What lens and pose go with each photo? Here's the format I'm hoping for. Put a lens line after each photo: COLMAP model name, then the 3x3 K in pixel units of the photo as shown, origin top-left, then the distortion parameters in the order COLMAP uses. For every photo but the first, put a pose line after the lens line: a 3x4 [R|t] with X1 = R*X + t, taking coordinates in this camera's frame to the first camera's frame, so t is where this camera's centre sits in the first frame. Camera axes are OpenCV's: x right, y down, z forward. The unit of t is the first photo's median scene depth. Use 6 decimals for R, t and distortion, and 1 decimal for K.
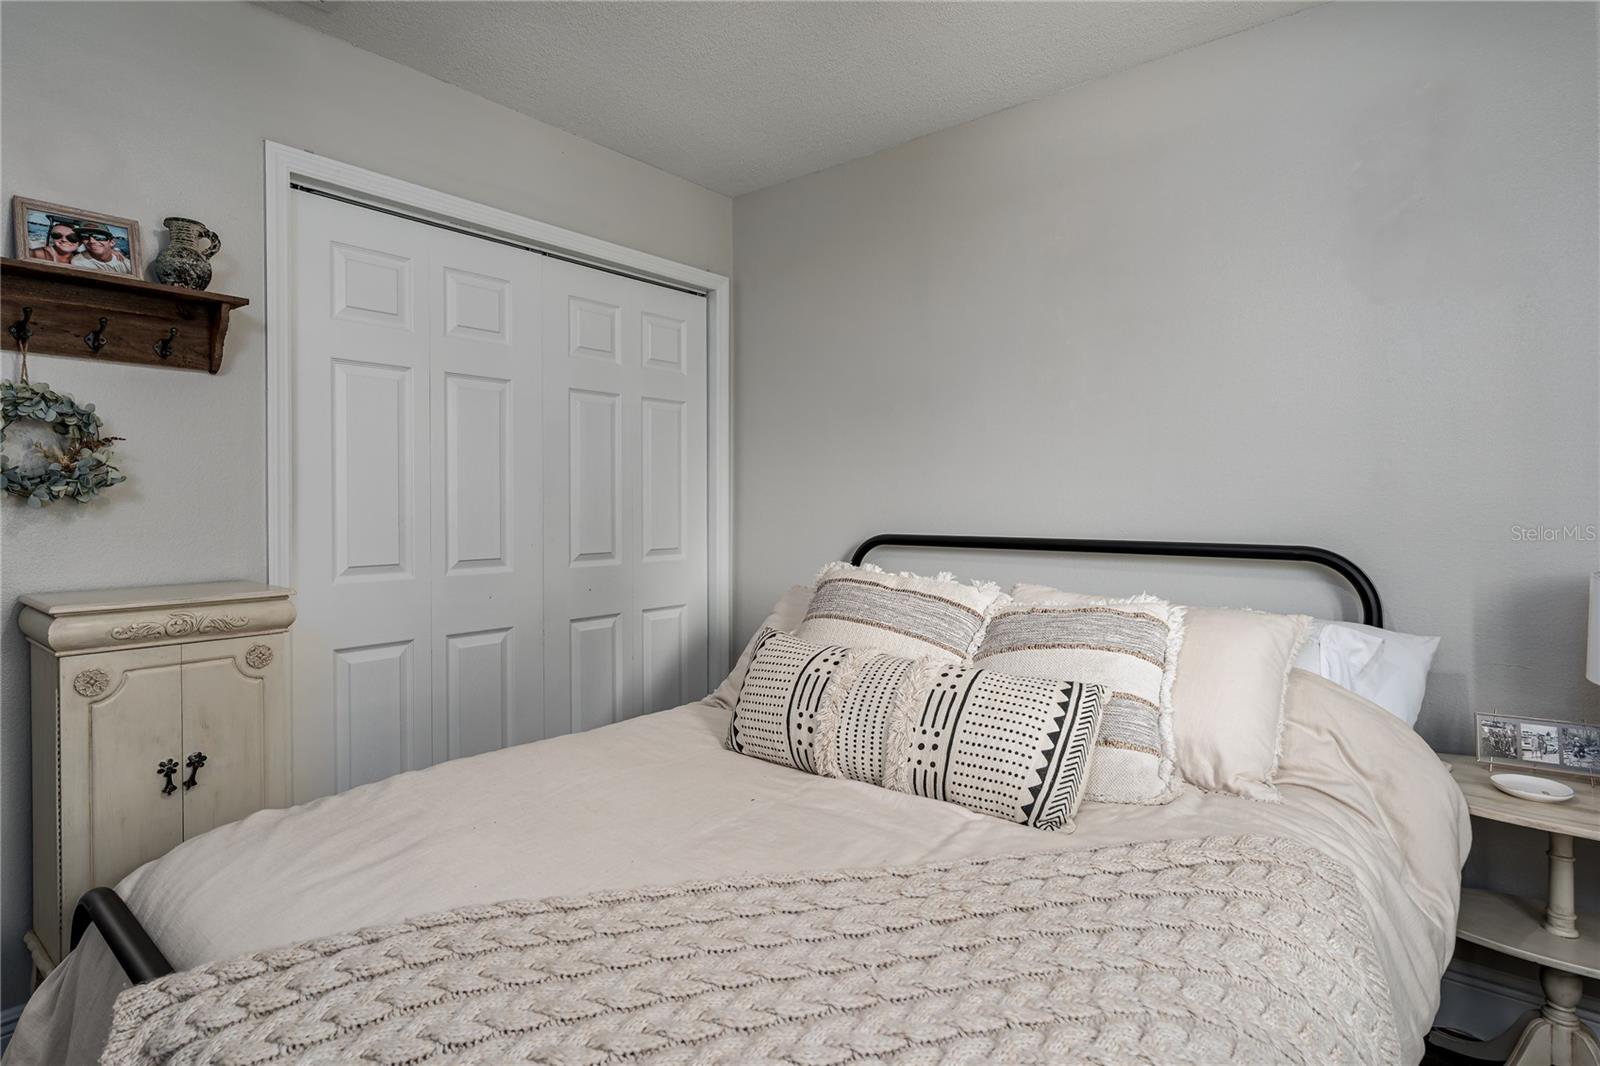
lens RADIAL K [[819.6, 0, 798.0], [0, 819.6, 522.8], [0, 0, 1]] dist [-0.004464, 0.002735]
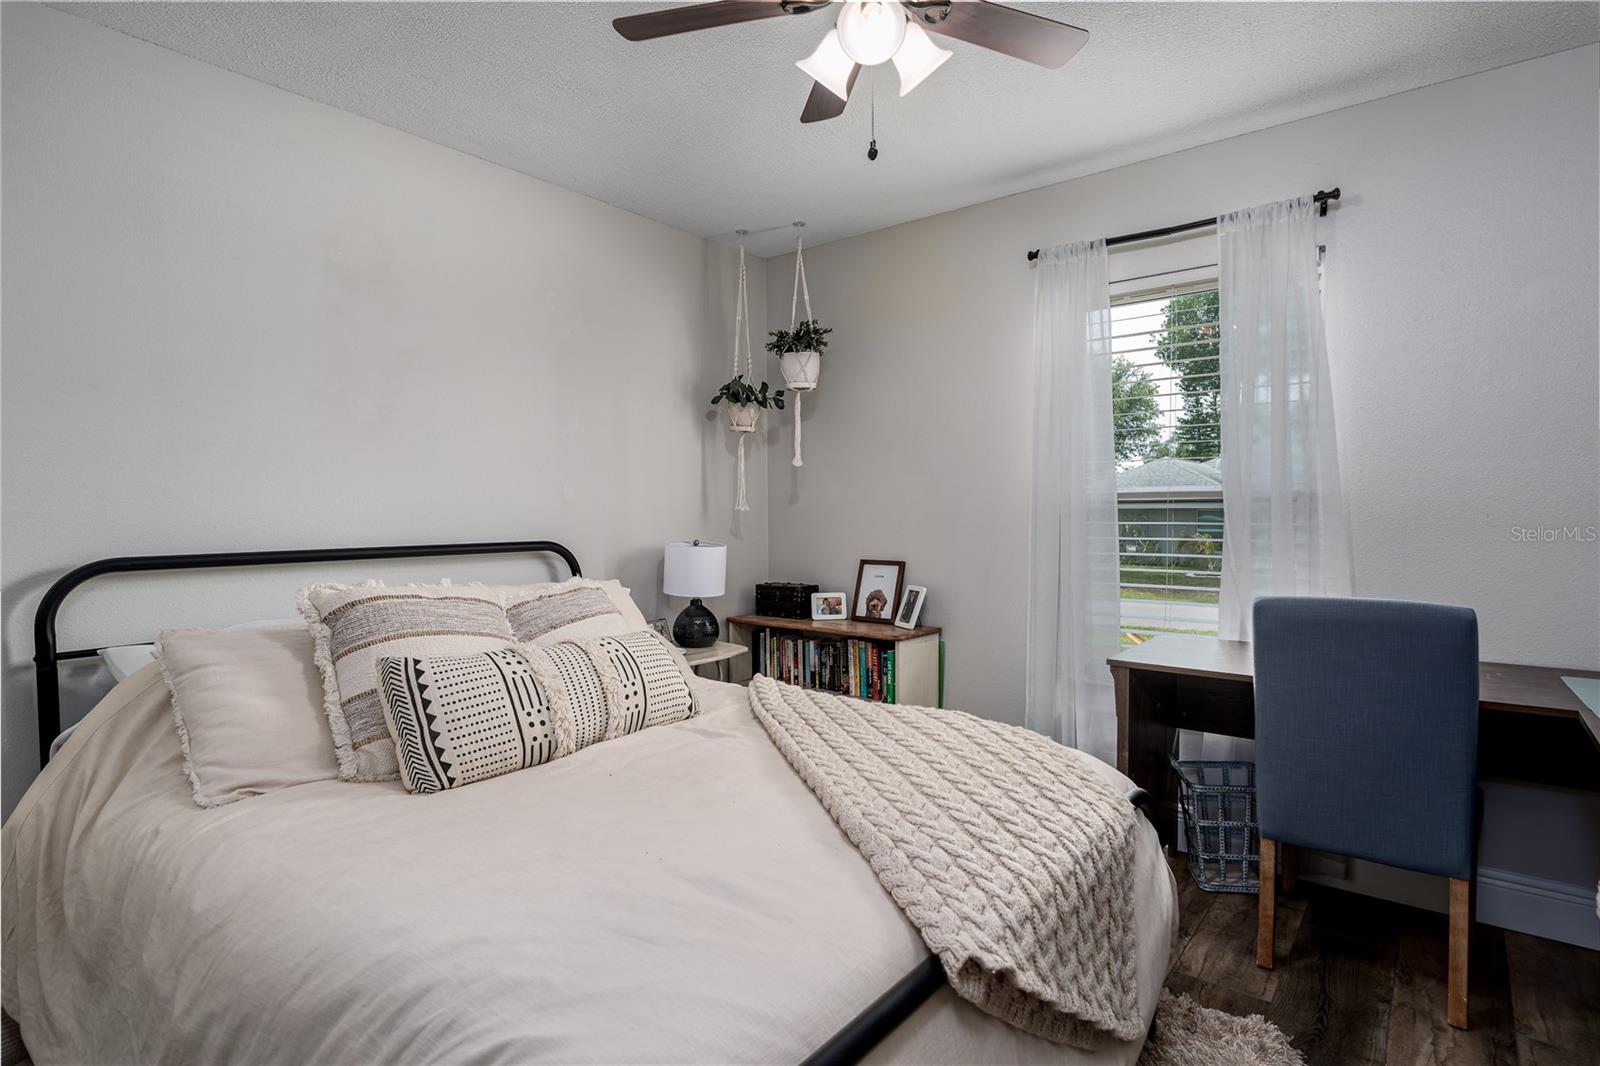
lens RADIAL K [[819.6, 0, 799.2], [0, 819.6, 531.9], [0, 0, 1]] dist [-0.004464, 0.002735]
pose [[-0.010569, -0.030700, 0.999473, -1.061156], [0.028942, 0.999100, 0.030995, -0.023036], [-0.999525, 0.029255, -0.009671, 0.664699]]
